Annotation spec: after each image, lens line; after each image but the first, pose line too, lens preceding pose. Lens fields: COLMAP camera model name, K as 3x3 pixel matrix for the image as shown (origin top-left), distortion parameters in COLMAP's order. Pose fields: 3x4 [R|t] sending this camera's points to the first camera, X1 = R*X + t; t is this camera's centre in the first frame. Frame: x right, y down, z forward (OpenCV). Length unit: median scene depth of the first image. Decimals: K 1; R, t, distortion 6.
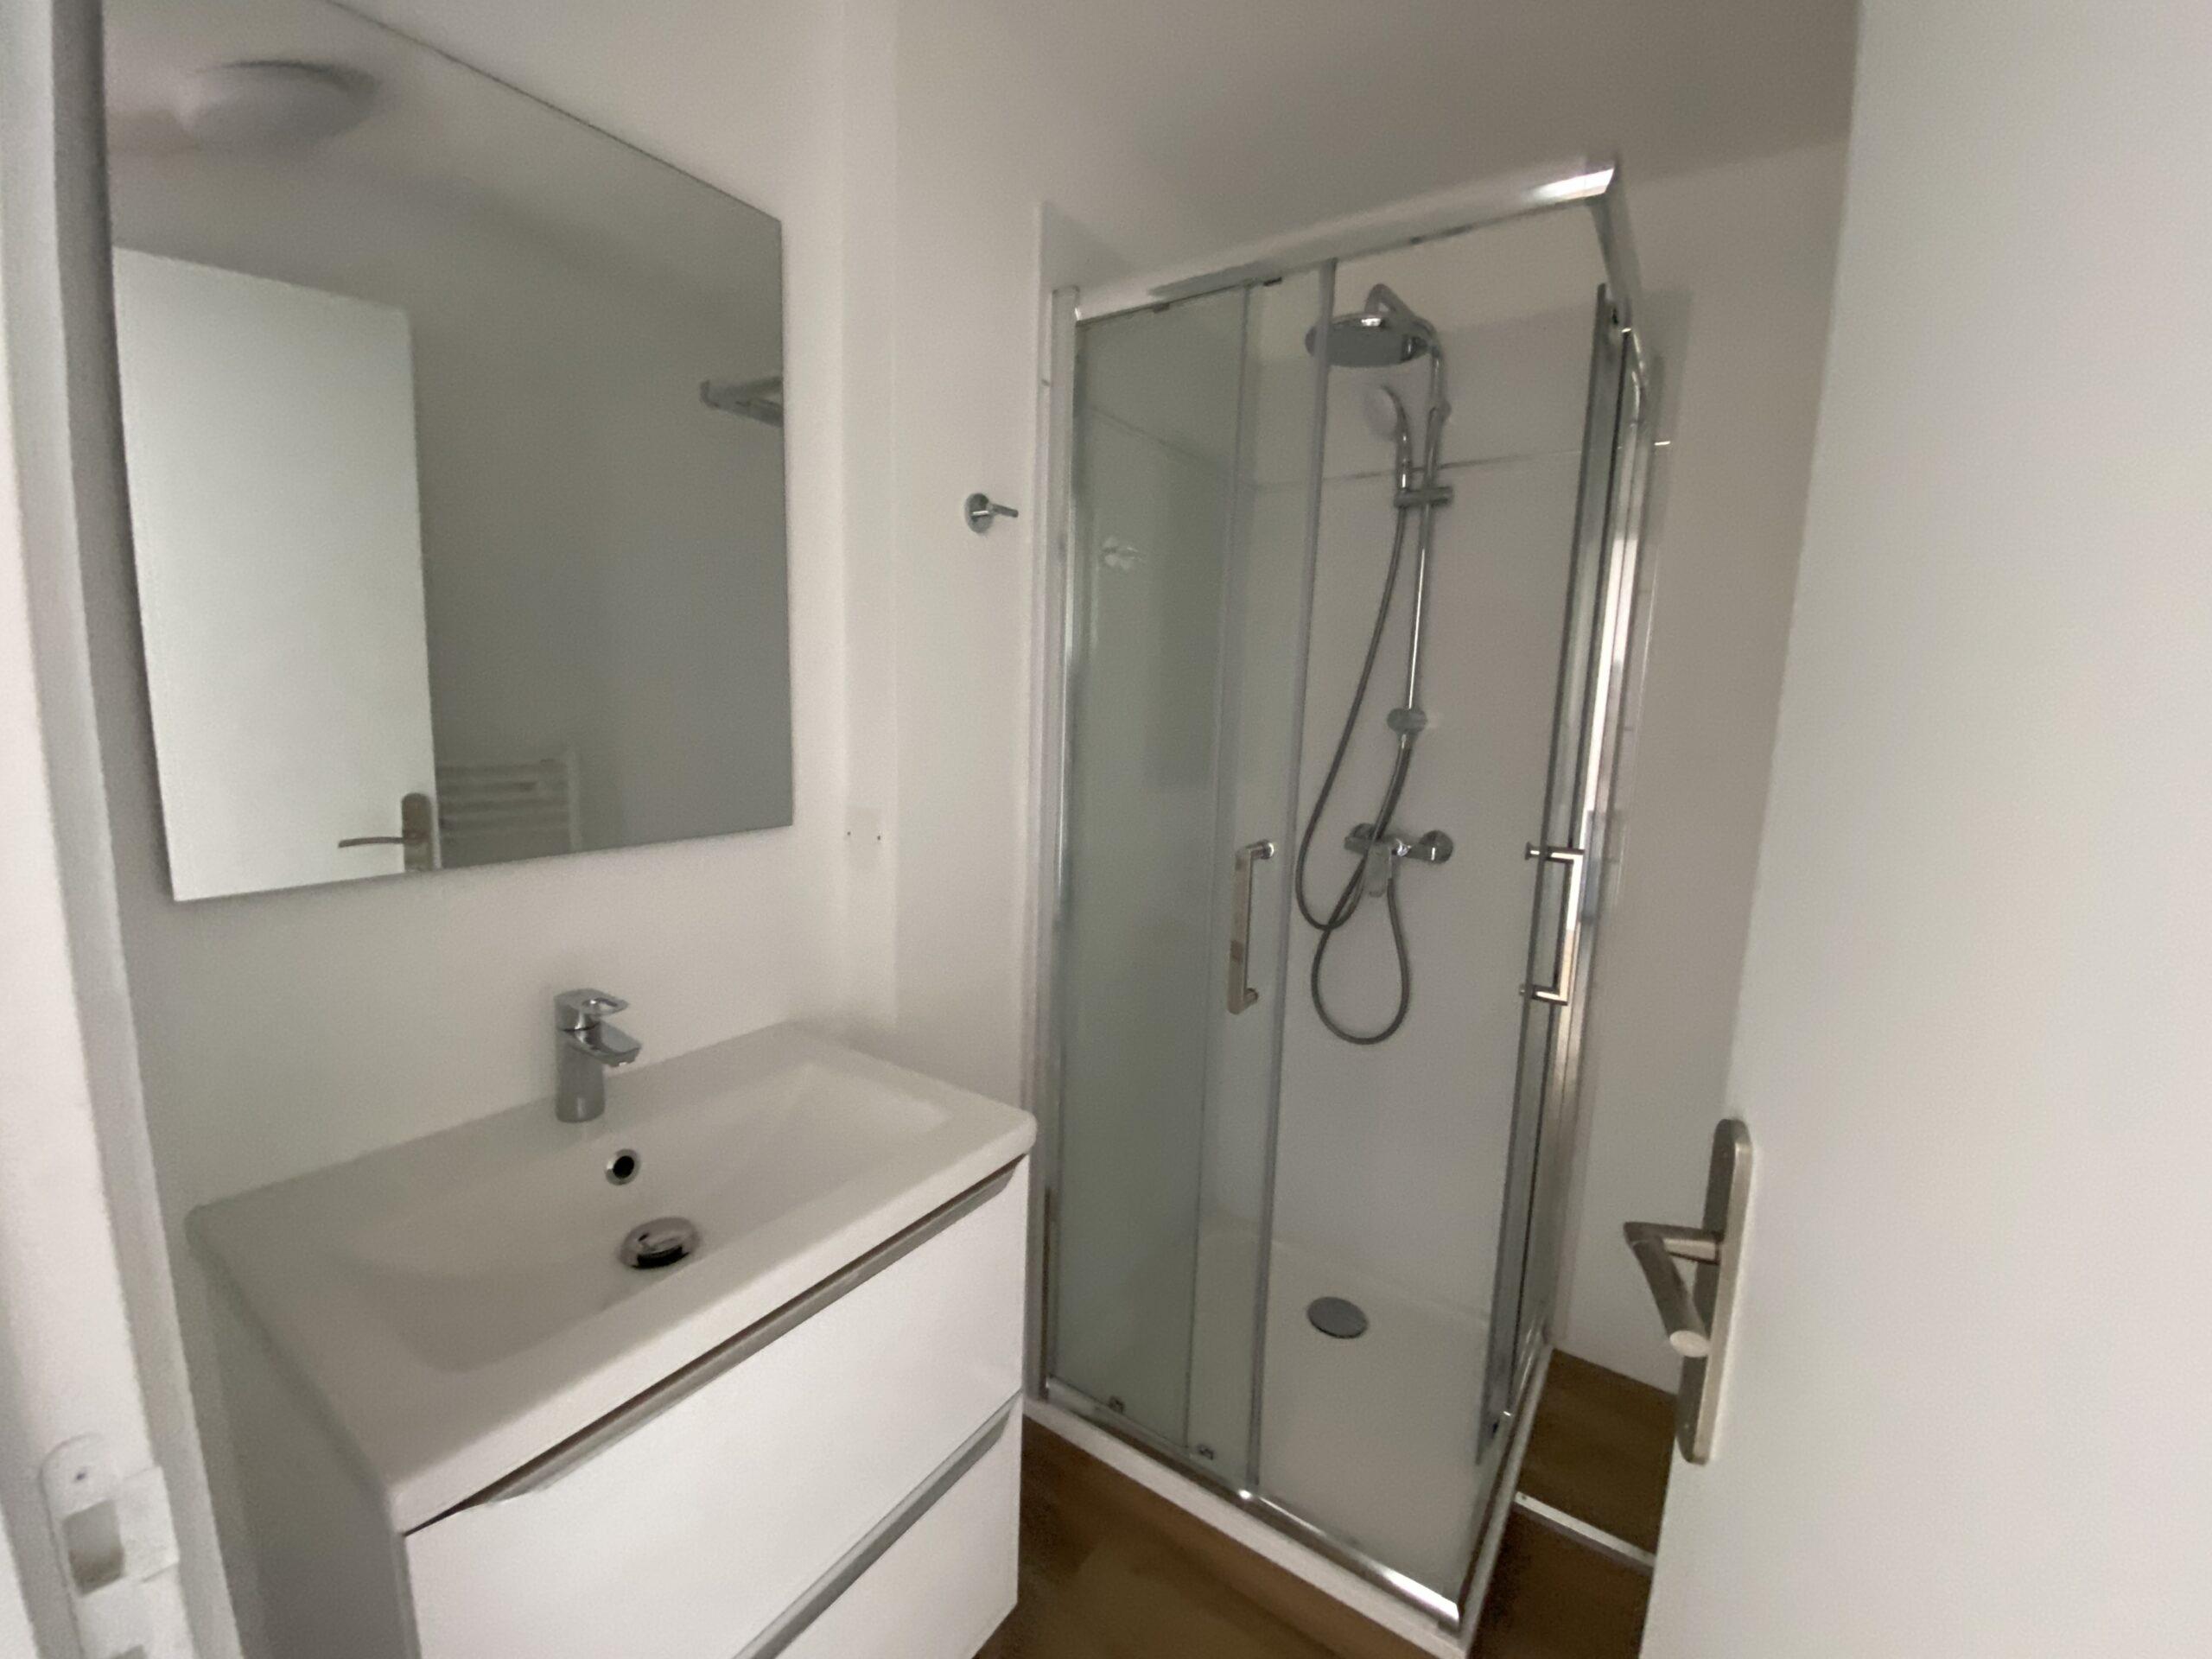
lens RADIAL K [[898.5, 0, 1089.1], [0, 898.5, 833.0], [0, 0, 1]] dist [0.019040, -0.020560]
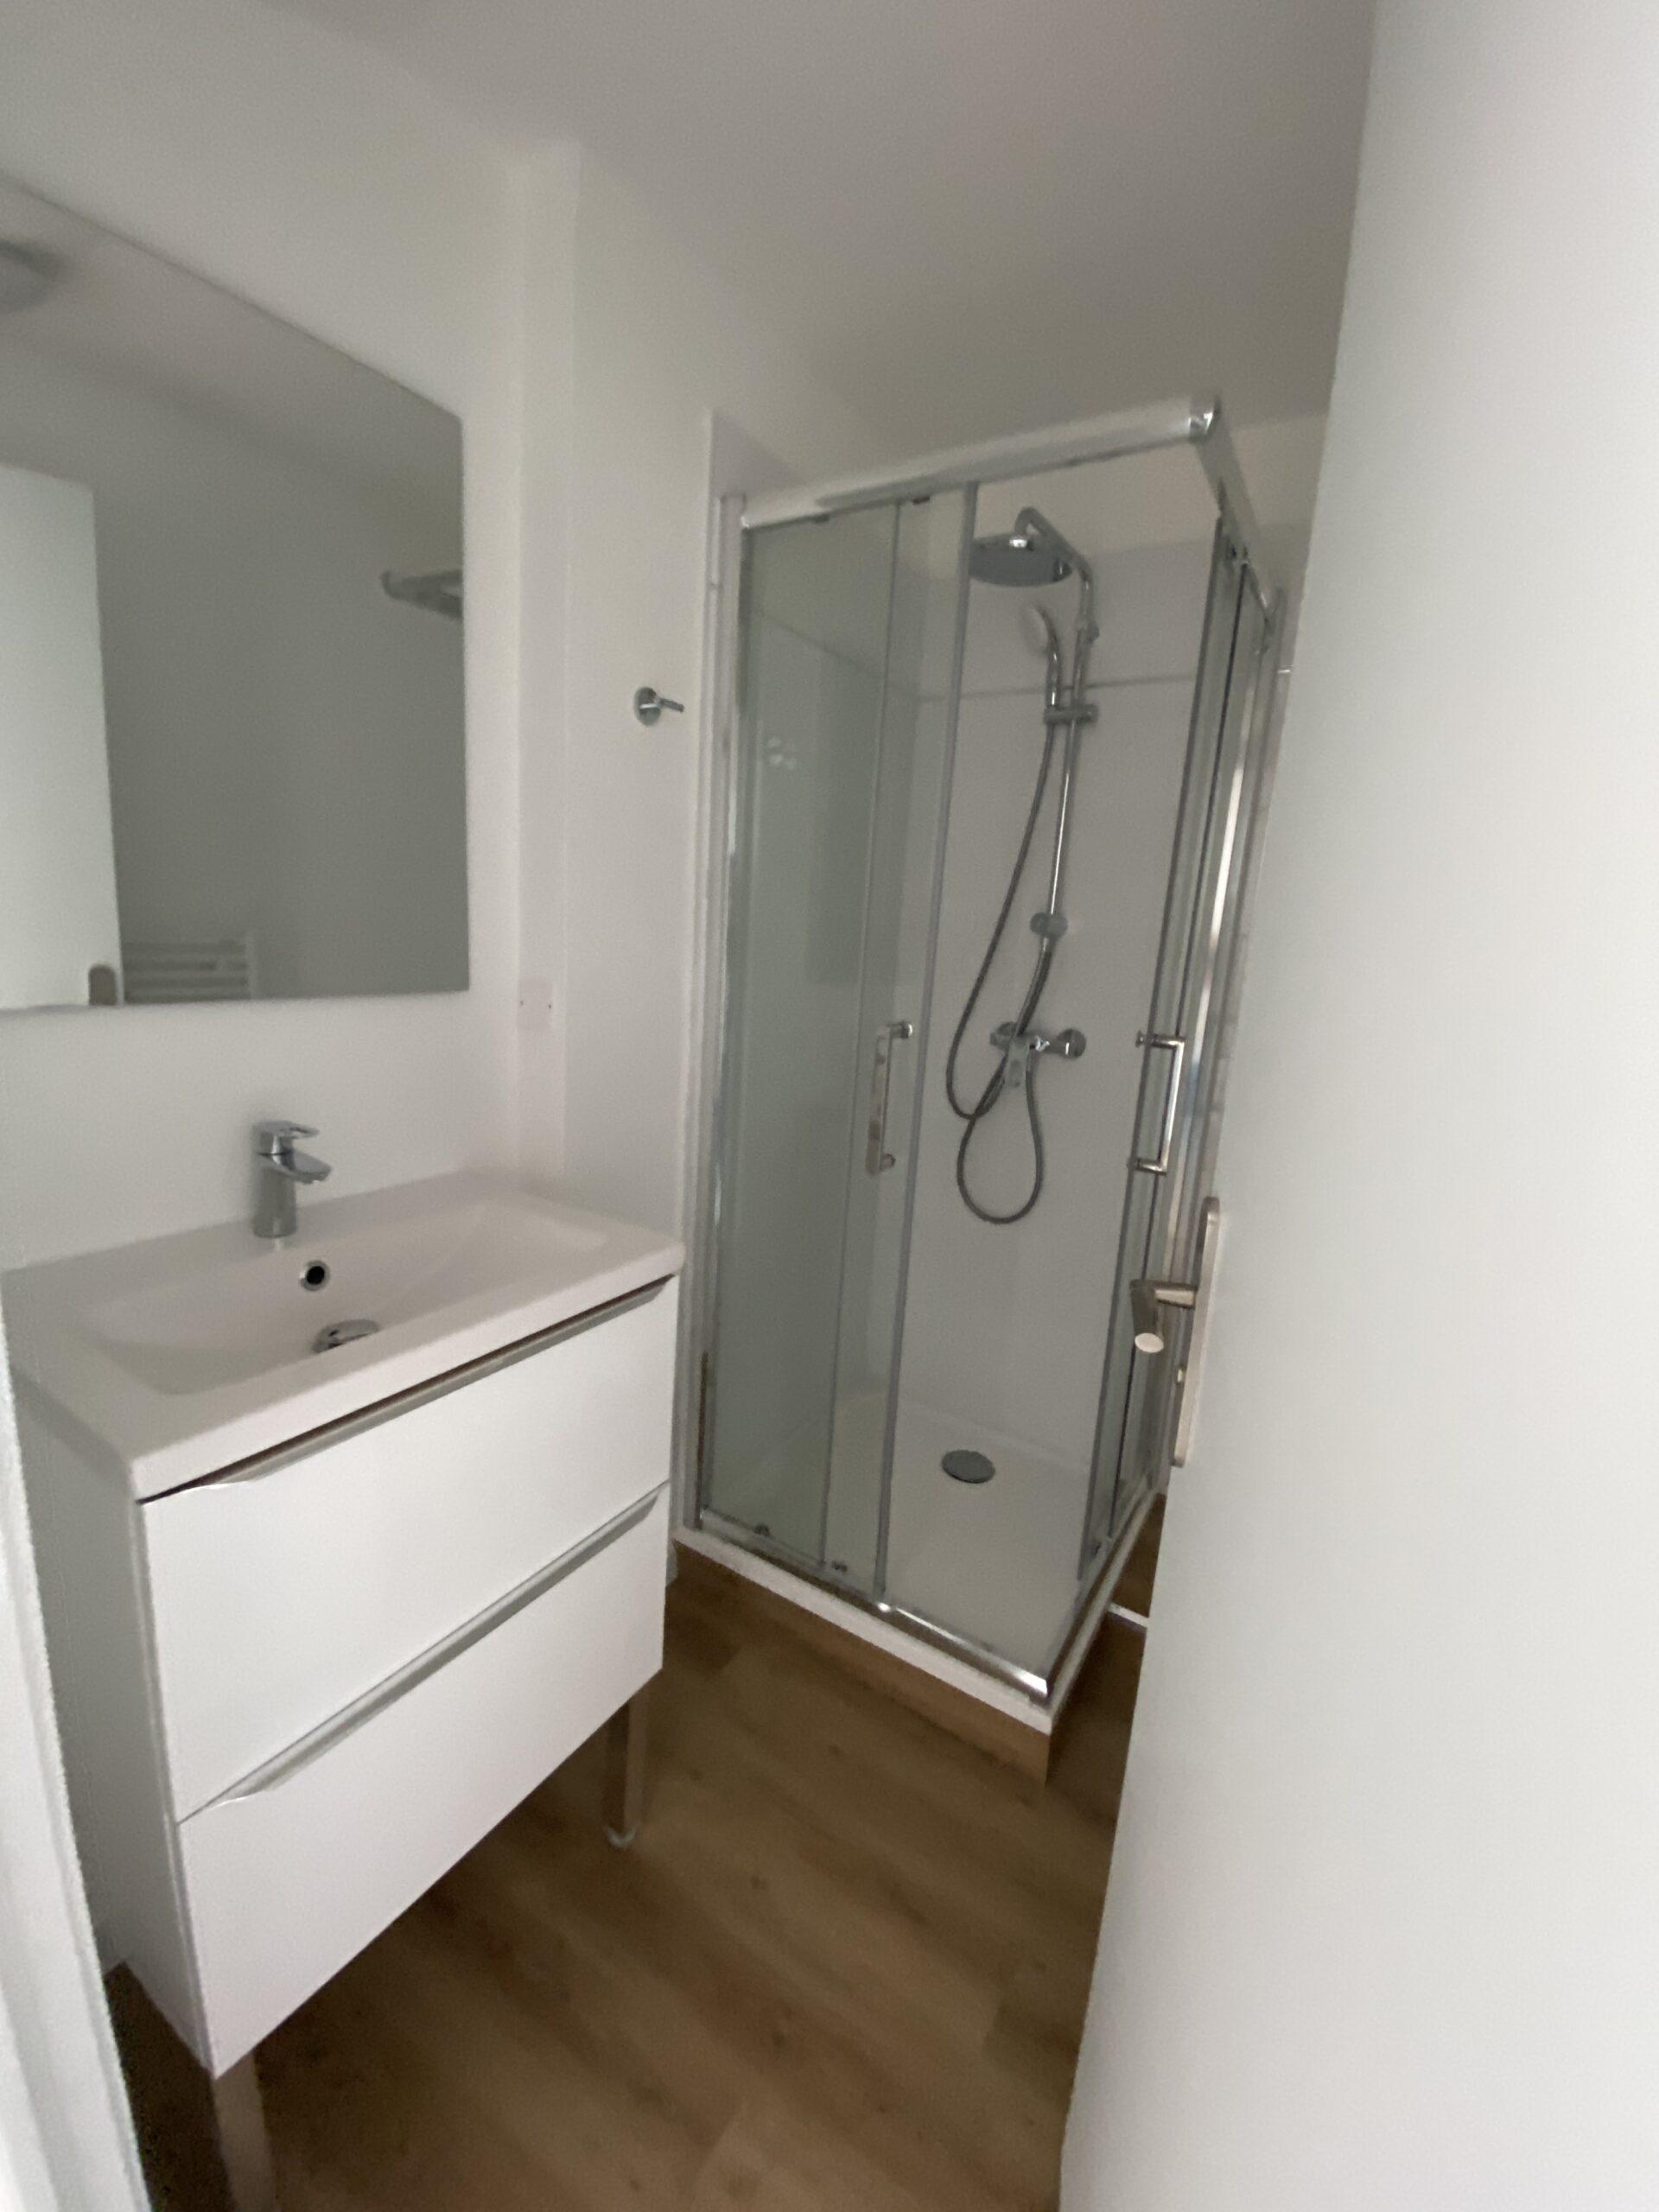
lens RADIAL K [[898.5, 0, 818.1], [0, 898.5, 1104.7], [0, 0, 1]] dist [0.019040, -0.020560]
pose [[0.998539, 0.021771, 0.049465, 0.034796], [-0.024295, 0.998403, 0.051006, 0.053147], [-0.048275, -0.052133, 0.997473, -0.096447]]
